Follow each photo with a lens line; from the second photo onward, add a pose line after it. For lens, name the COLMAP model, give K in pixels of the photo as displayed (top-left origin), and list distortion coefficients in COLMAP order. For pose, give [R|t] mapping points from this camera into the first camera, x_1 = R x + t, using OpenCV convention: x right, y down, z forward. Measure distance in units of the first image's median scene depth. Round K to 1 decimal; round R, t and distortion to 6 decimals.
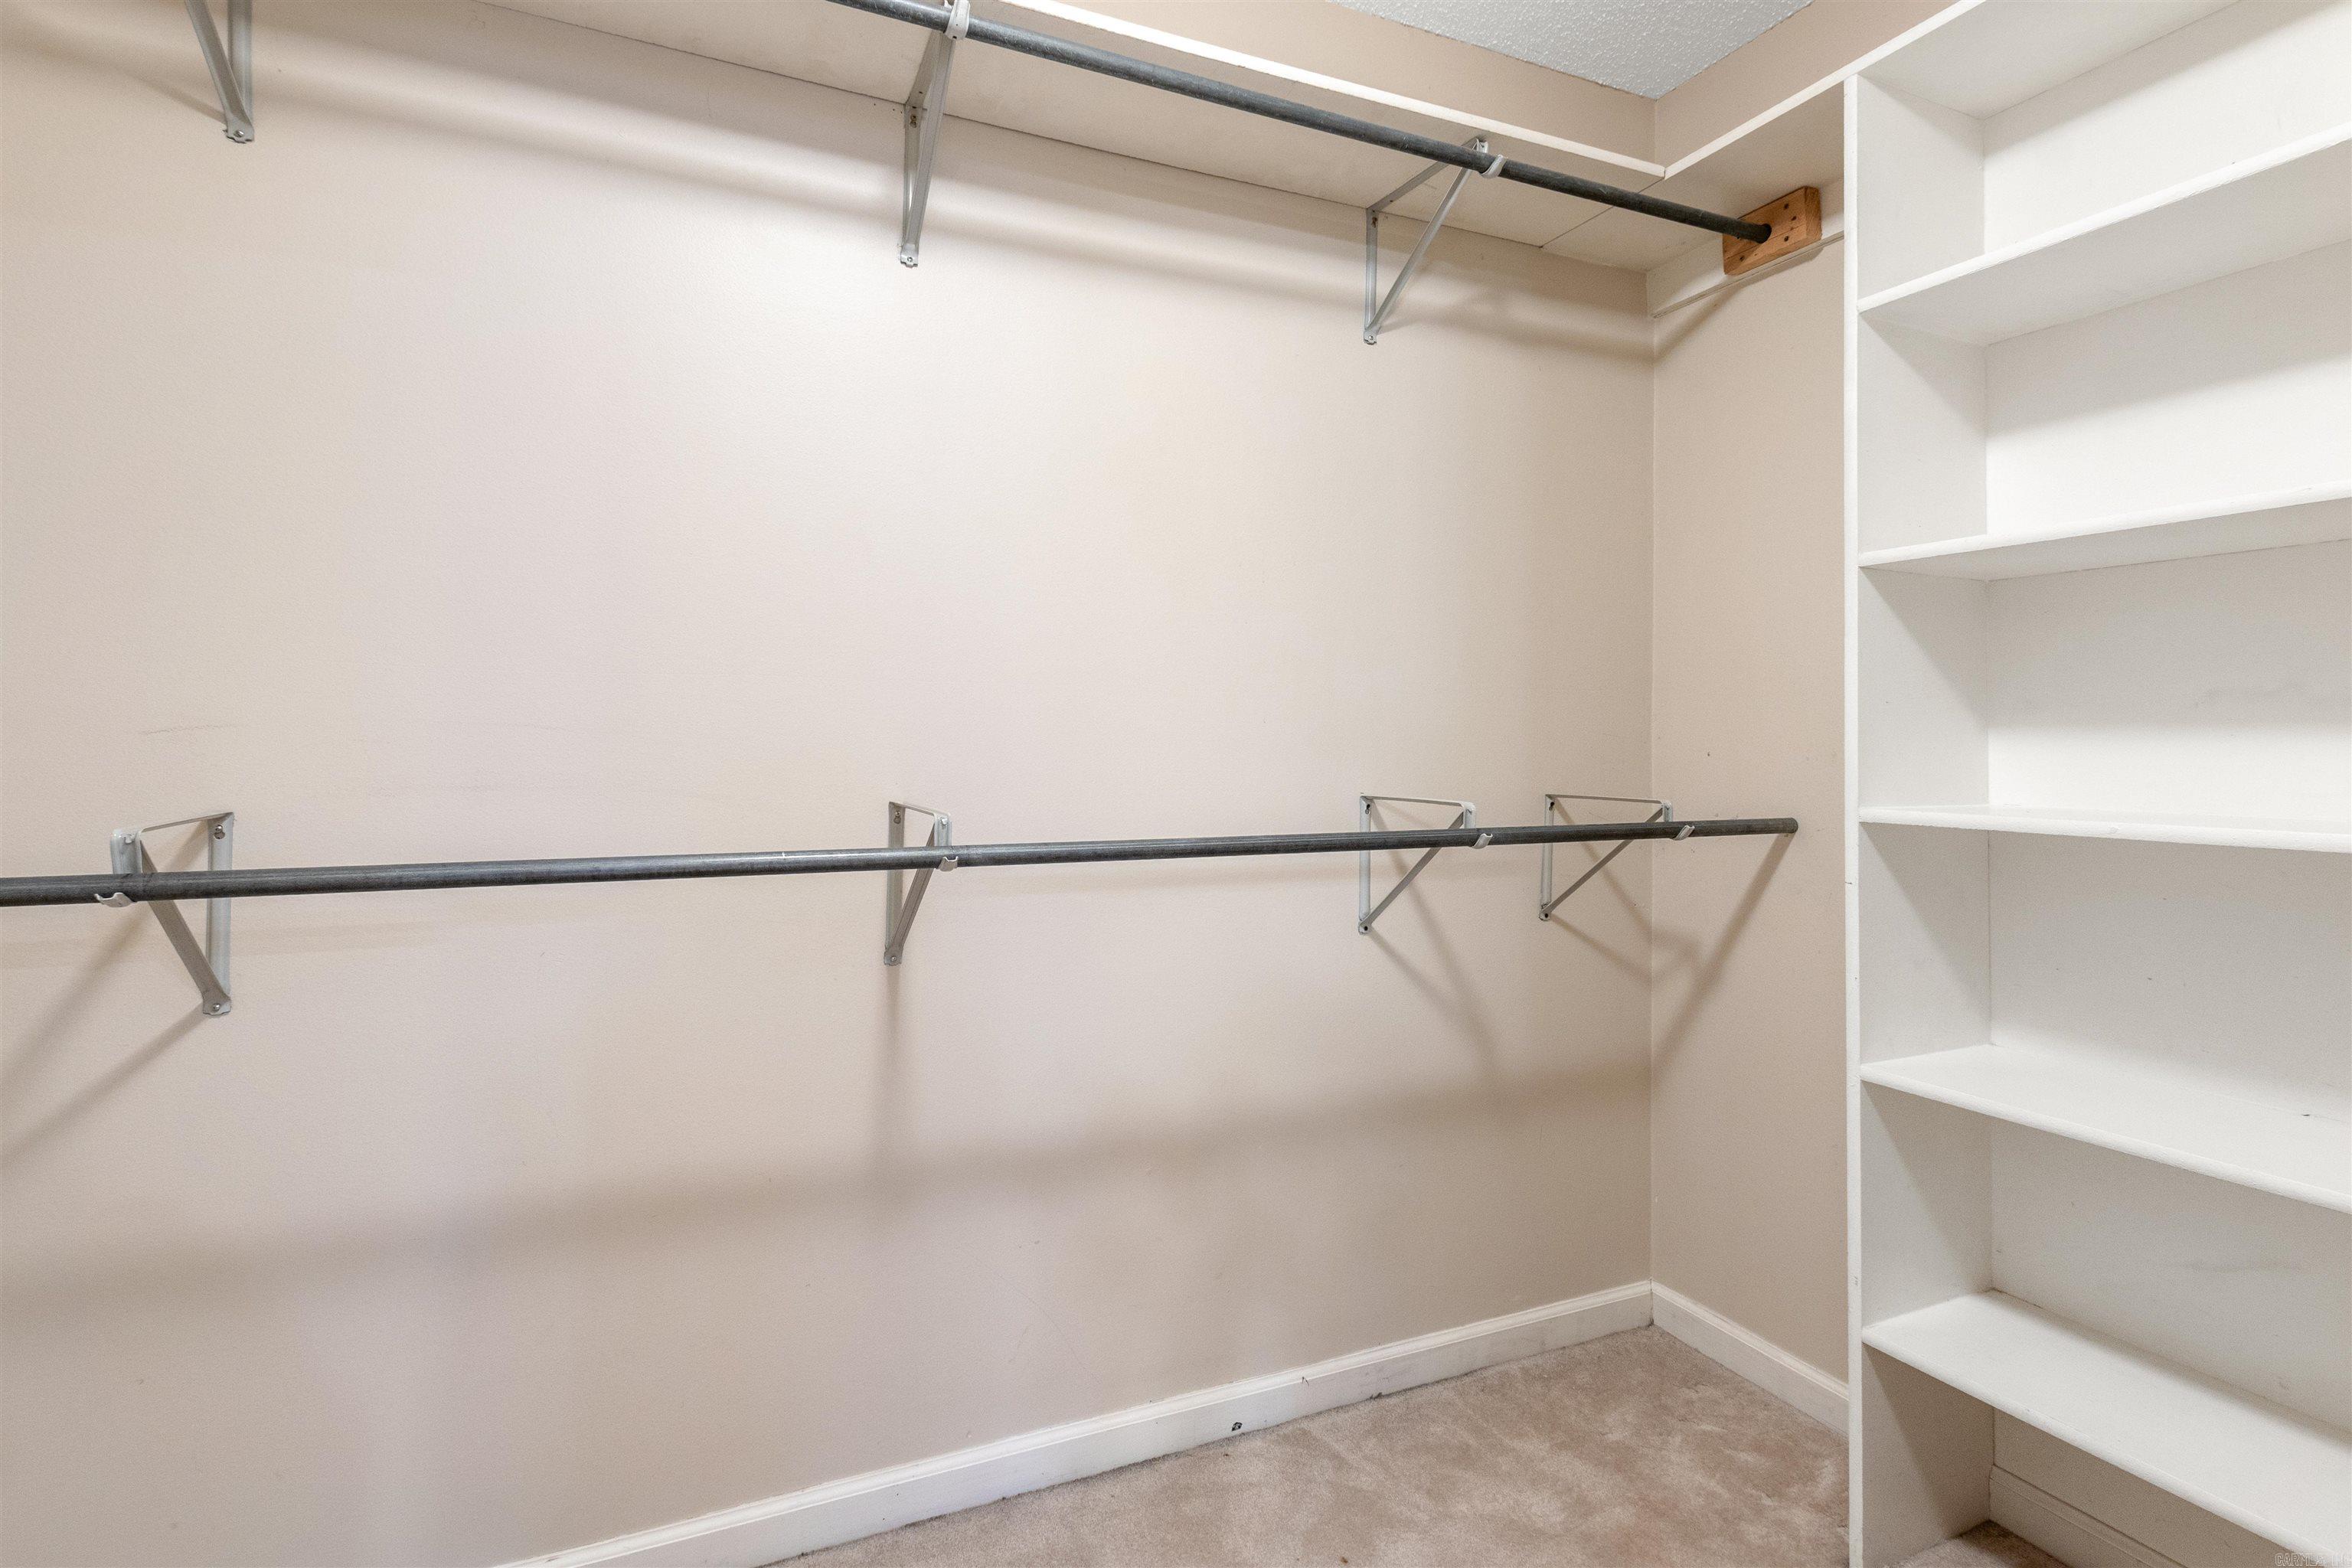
lens RADIAL K [[1114.5, 0, 1167.5], [0, 1114.5, 757.7], [0, 0, 1]] dist [0.006121, 0.000755]
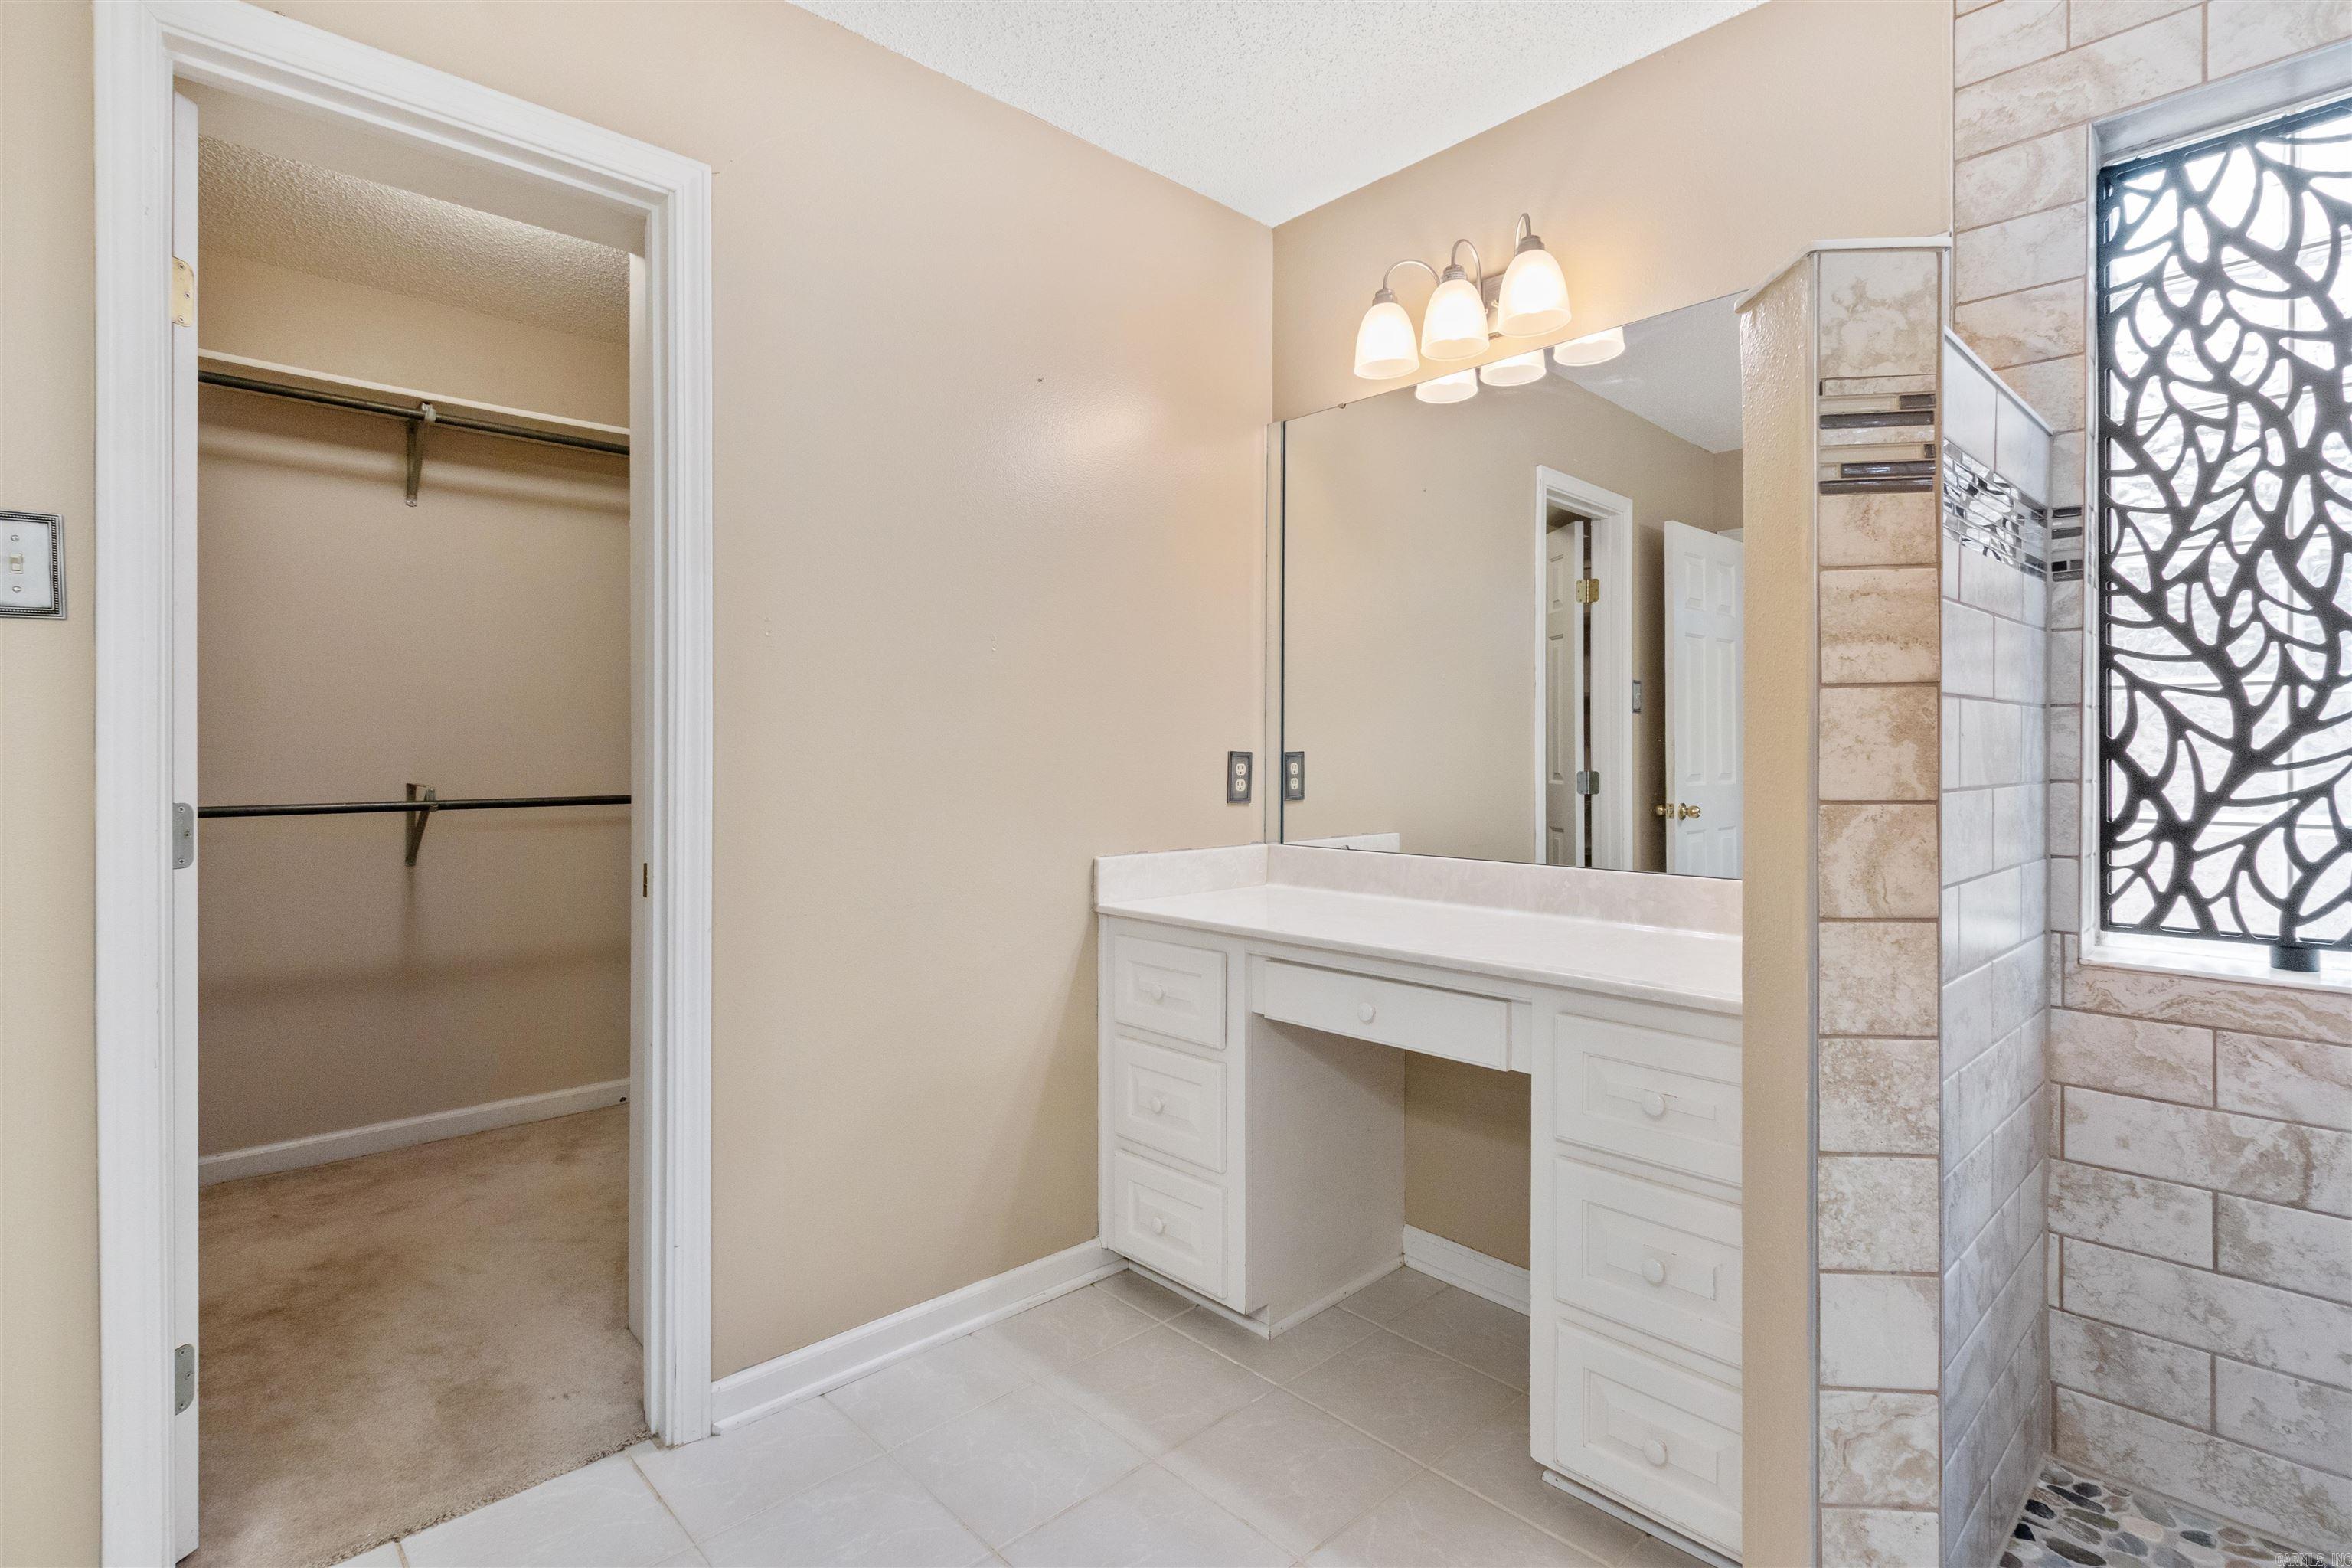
lens RADIAL K [[1114.5, 0, 1167.5], [0, 1114.5, 757.7], [0, 0, 1]] dist [0.006121, 0.000755]
pose [[0.936816, -0.006444, 0.349764, 0.324510], [-0.015613, 0.998064, 0.060206, -0.135793], [-0.349475, -0.061863, 0.934901, -1.334589]]
